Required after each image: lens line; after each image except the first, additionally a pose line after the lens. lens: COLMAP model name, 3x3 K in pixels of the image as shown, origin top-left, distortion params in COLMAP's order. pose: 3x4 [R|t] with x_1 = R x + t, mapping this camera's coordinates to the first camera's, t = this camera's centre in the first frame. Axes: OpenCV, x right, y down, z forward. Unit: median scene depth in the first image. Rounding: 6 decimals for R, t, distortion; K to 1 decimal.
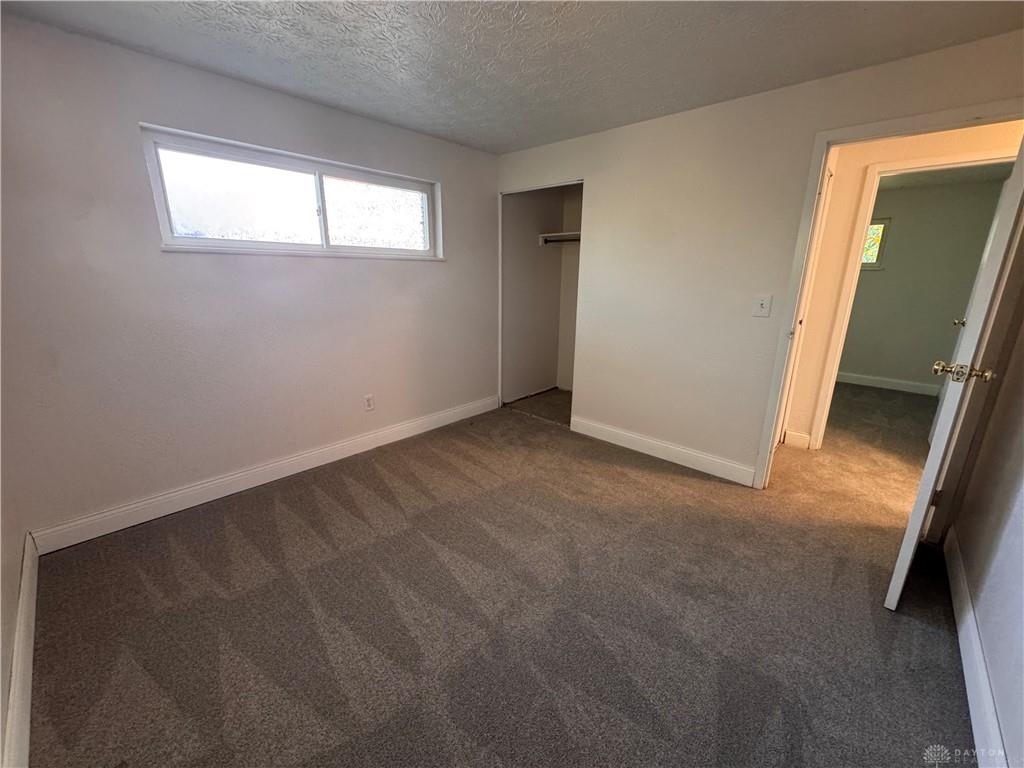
lens RADIAL K [[408.2, 0, 512.0], [0, 408.2, 384.0], [0, 0, 1]] dist [-0.000356, -0.000020]
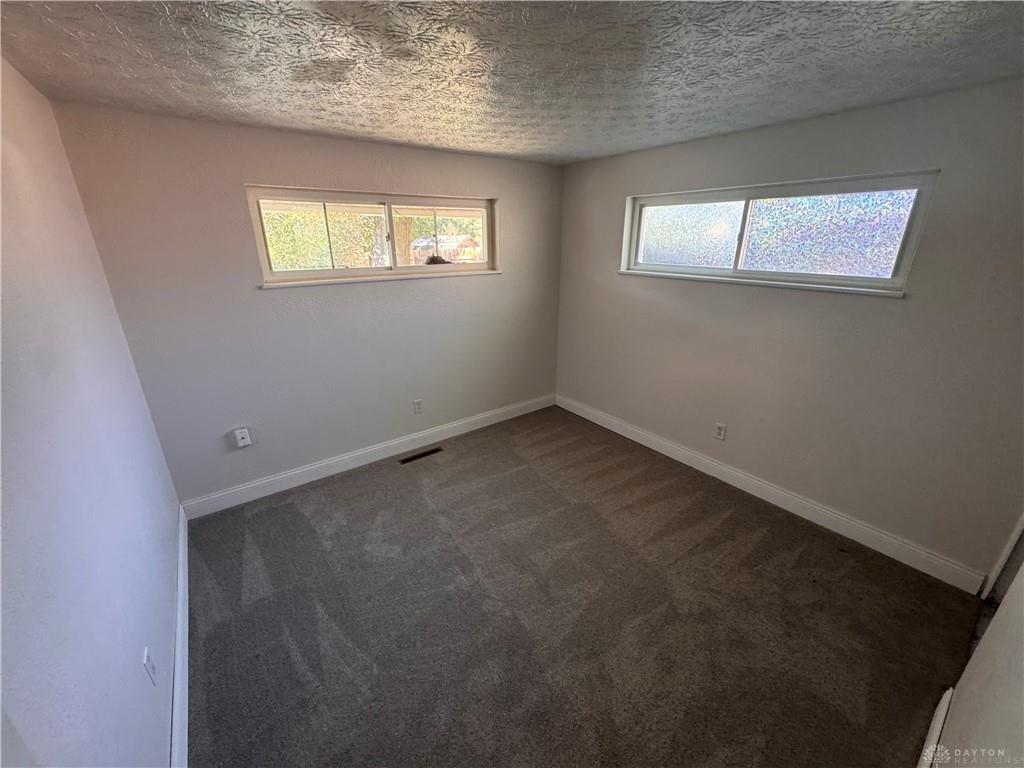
lens RADIAL K [[408.2, 0, 512.0], [0, 408.2, 384.0], [0, 0, 1]] dist [-0.000356, -0.000020]
pose [[-0.180881, 0.331665, -0.925894, 0.625234], [-0.251346, 0.894572, 0.369548, -0.302347], [0.950845, 0.299564, -0.078449, 0.605006]]
